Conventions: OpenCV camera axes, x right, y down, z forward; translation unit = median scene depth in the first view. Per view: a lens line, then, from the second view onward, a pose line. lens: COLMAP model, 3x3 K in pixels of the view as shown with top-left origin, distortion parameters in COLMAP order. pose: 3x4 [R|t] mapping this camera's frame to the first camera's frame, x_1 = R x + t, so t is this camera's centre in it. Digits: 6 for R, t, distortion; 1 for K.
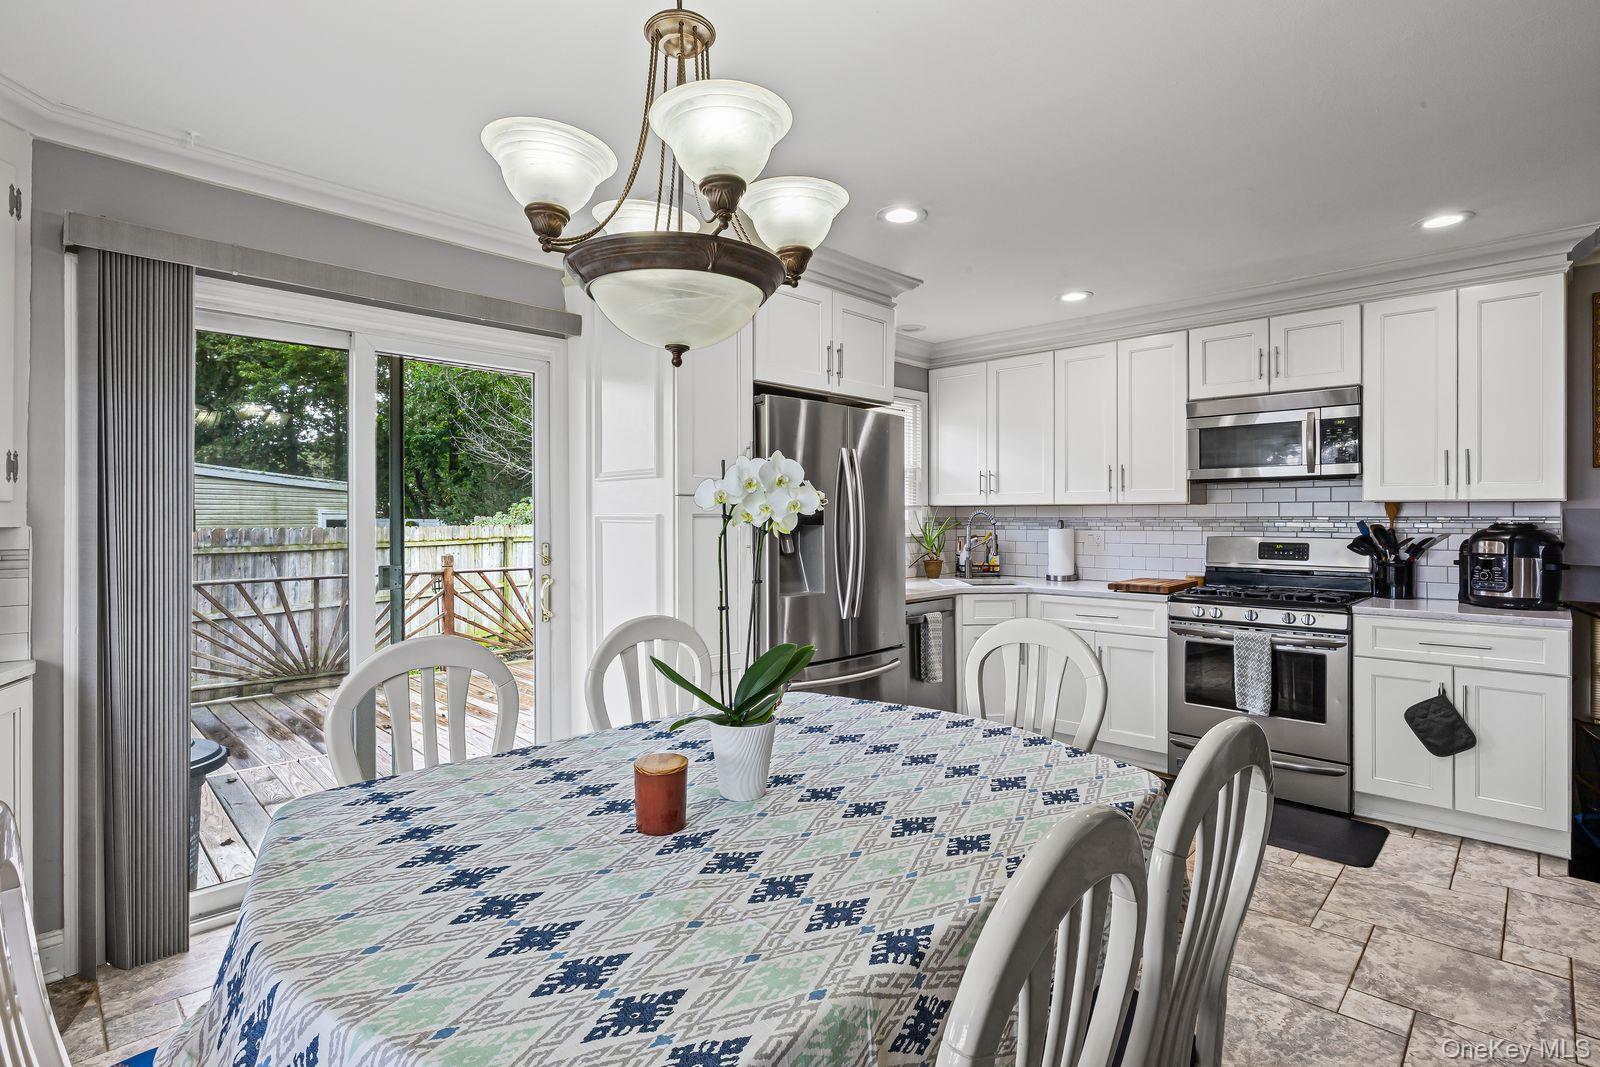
lens RADIAL K [[787.1, 0, 811.6], [0, 787.1, 541.7], [0, 0, 1]] dist [-0.050472, 0.016480]
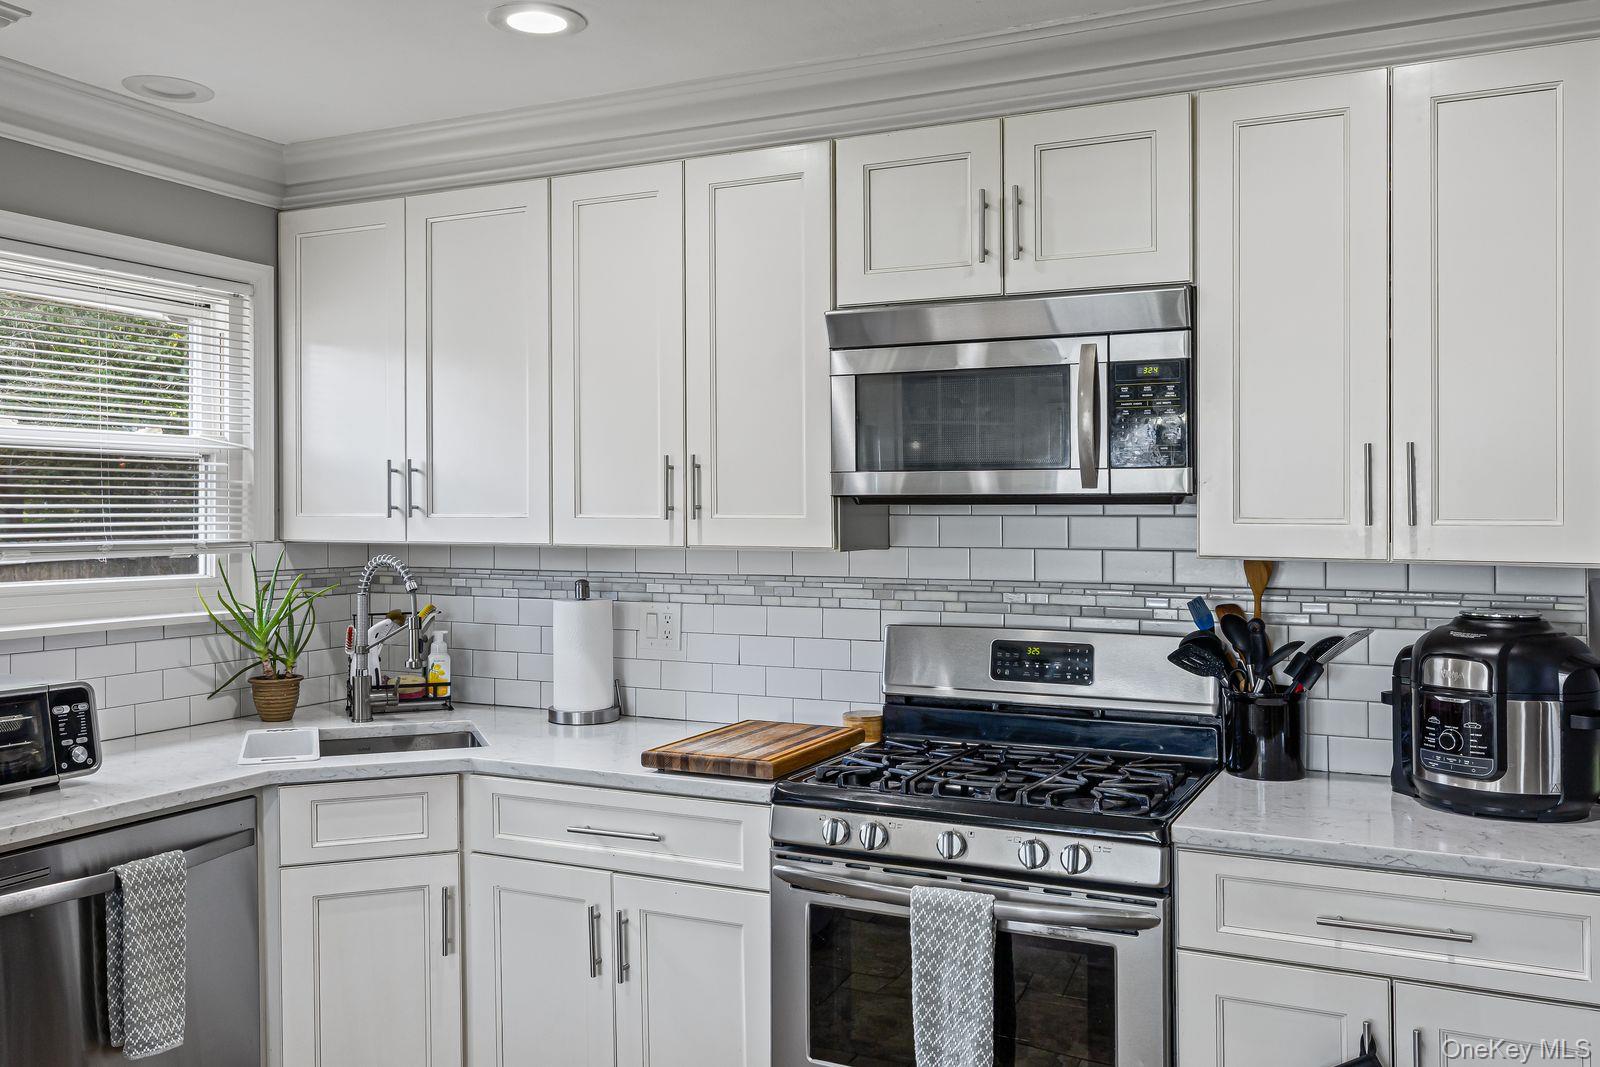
lens RADIAL K [[1333.7, 0, 800.0], [0, 1333.7, 533.5], [0, 0, 1]] dist [-0.012900, 0.002539]
pose [[0.952282, 0.005254, 0.305175, 0.267919], [0.000576, 0.999819, -0.019012, -0.049618], [-0.305219, 0.018280, 0.952107, 0.347743]]
